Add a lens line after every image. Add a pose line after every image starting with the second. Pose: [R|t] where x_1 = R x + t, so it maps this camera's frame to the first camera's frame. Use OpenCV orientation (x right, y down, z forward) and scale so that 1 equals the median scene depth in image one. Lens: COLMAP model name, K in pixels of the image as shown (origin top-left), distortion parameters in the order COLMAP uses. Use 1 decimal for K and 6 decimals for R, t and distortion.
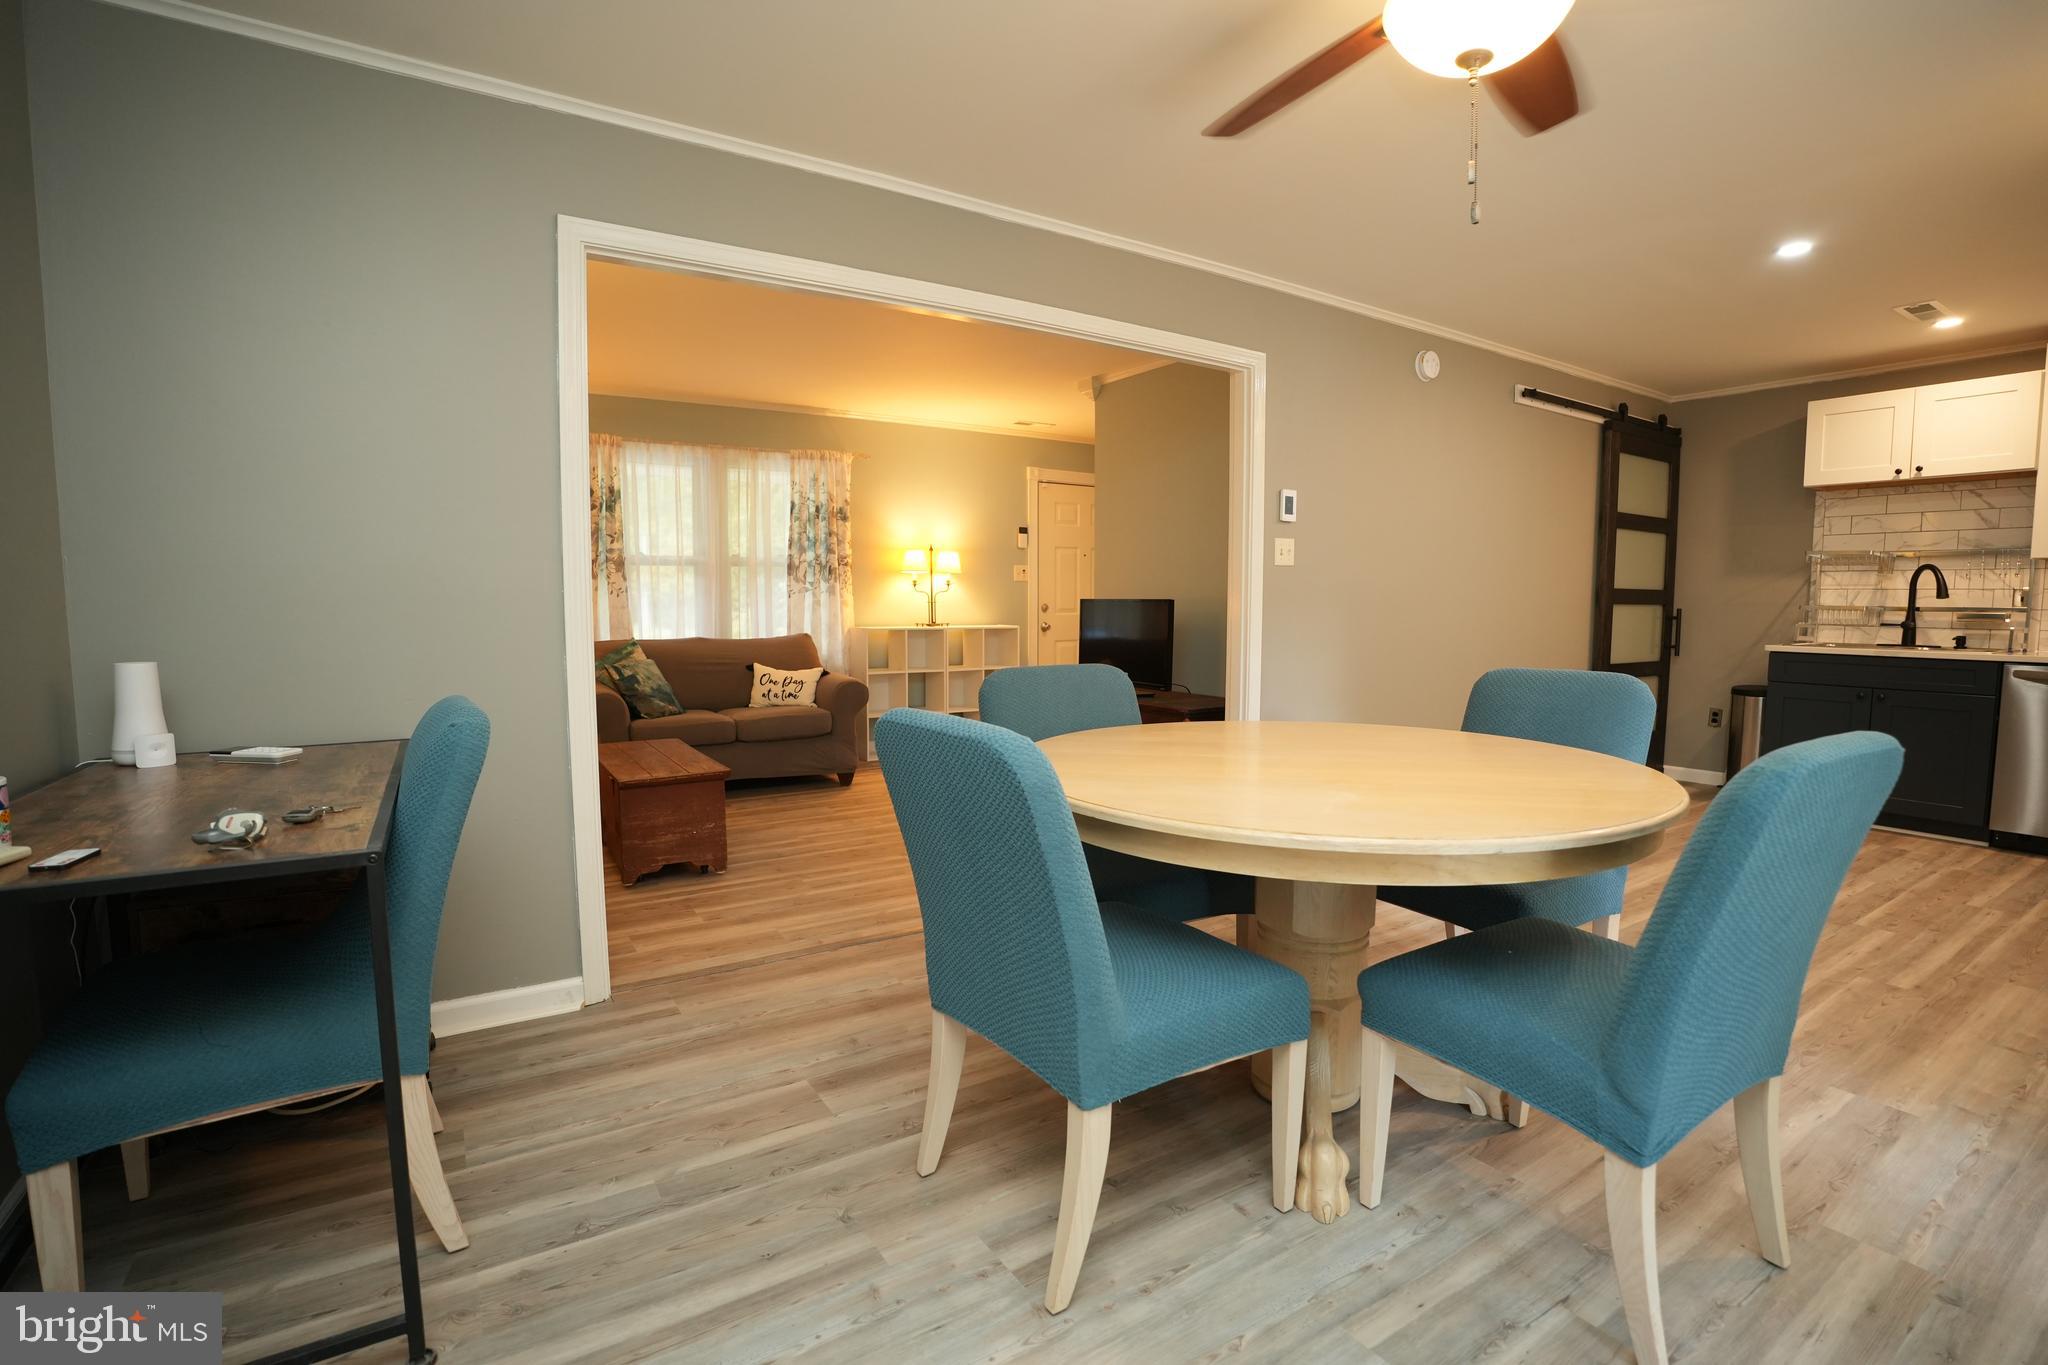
lens RADIAL K [[940.3, 0, 1020.4], [0, 940.3, 680.8], [0, 0, 1]] dist [-0.073233, 0.019788]
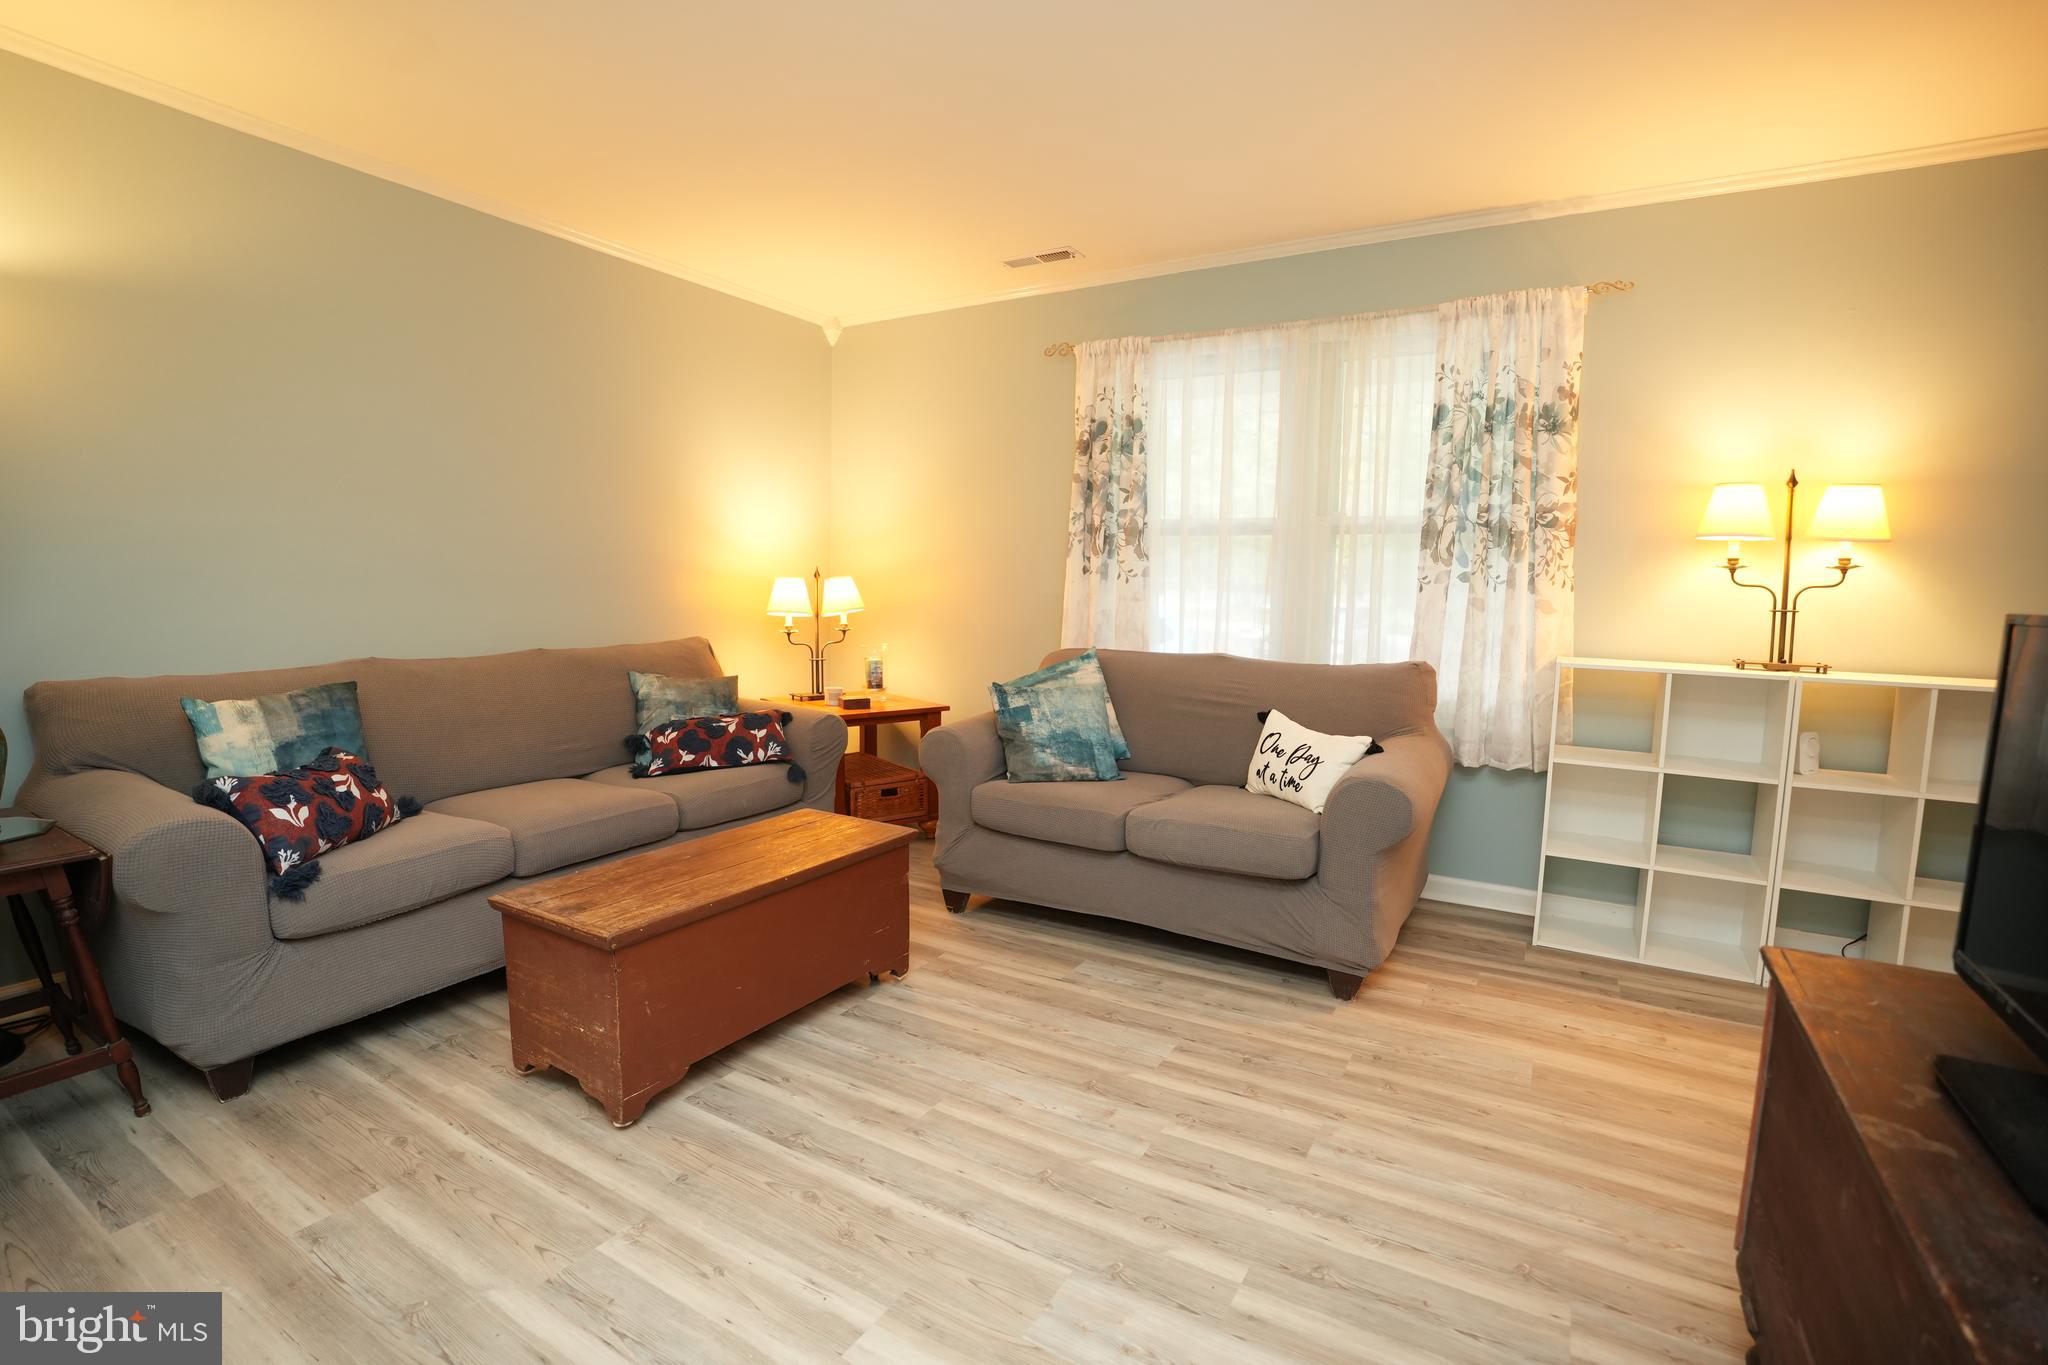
lens RADIAL K [[940.3, 0, 1020.4], [0, 940.3, 680.8], [0, 0, 1]] dist [-0.073233, 0.019788]
pose [[0.449829, 0.099198, -0.887589, 0.137965], [-0.093700, 0.993570, 0.063556, -0.060974], [0.888186, 0.054578, 0.456231, 0.676324]]
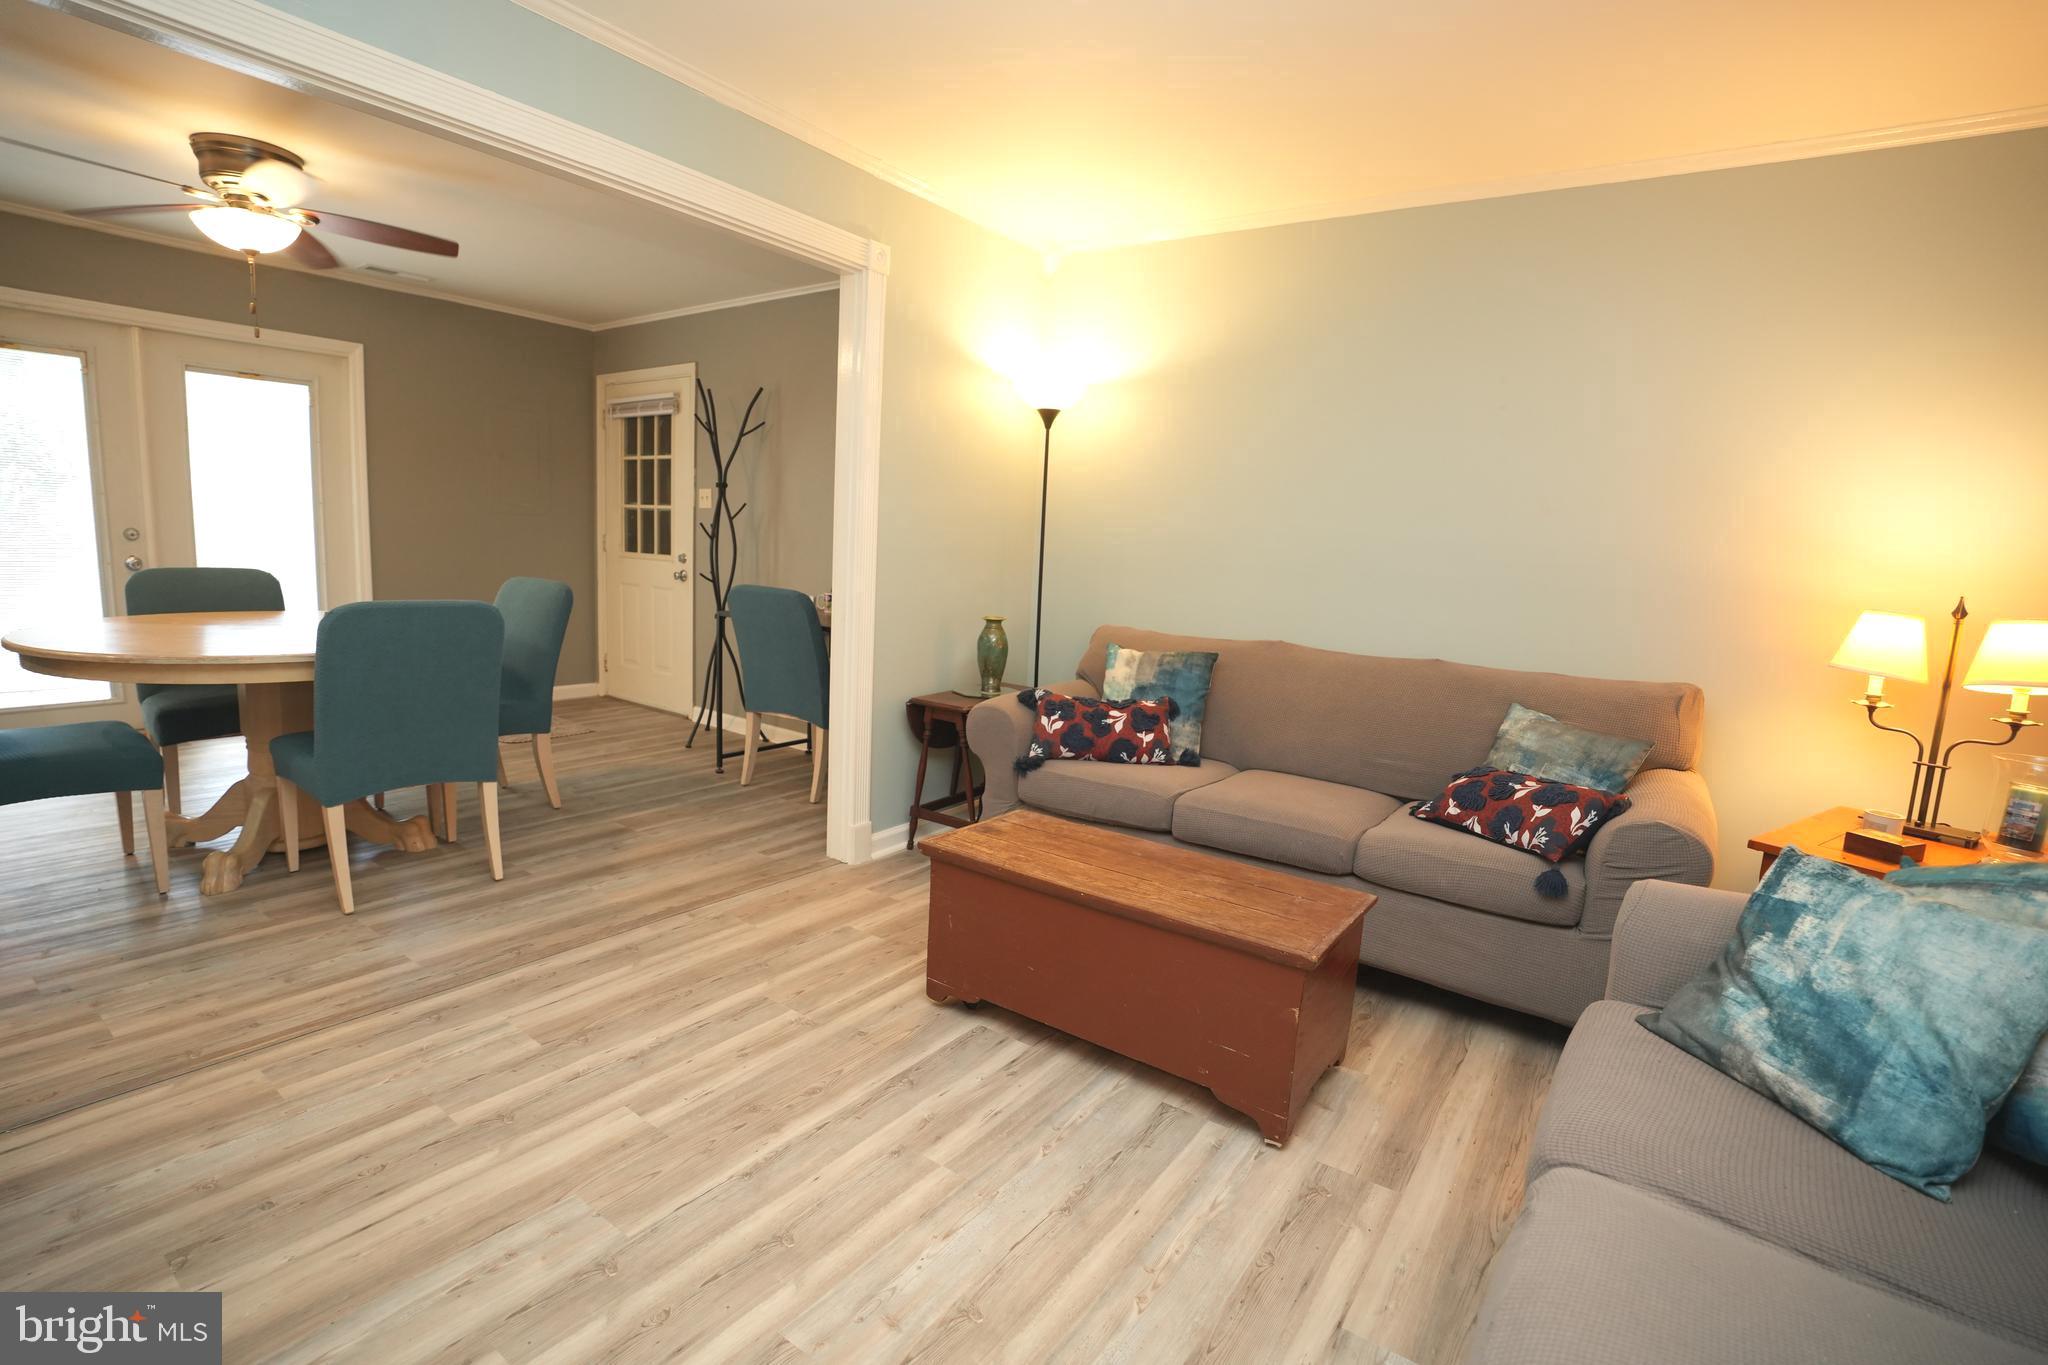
lens RADIAL K [[940.3, 0, 1020.4], [0, 940.3, 680.8], [0, 0, 1]] dist [-0.073233, 0.019788]
pose [[-0.924983, 0.005370, -0.379970, -0.096198], [-0.086849, 0.970449, 0.225136, -0.106625], [0.369951, 0.241247, -0.897182, 1.090517]]
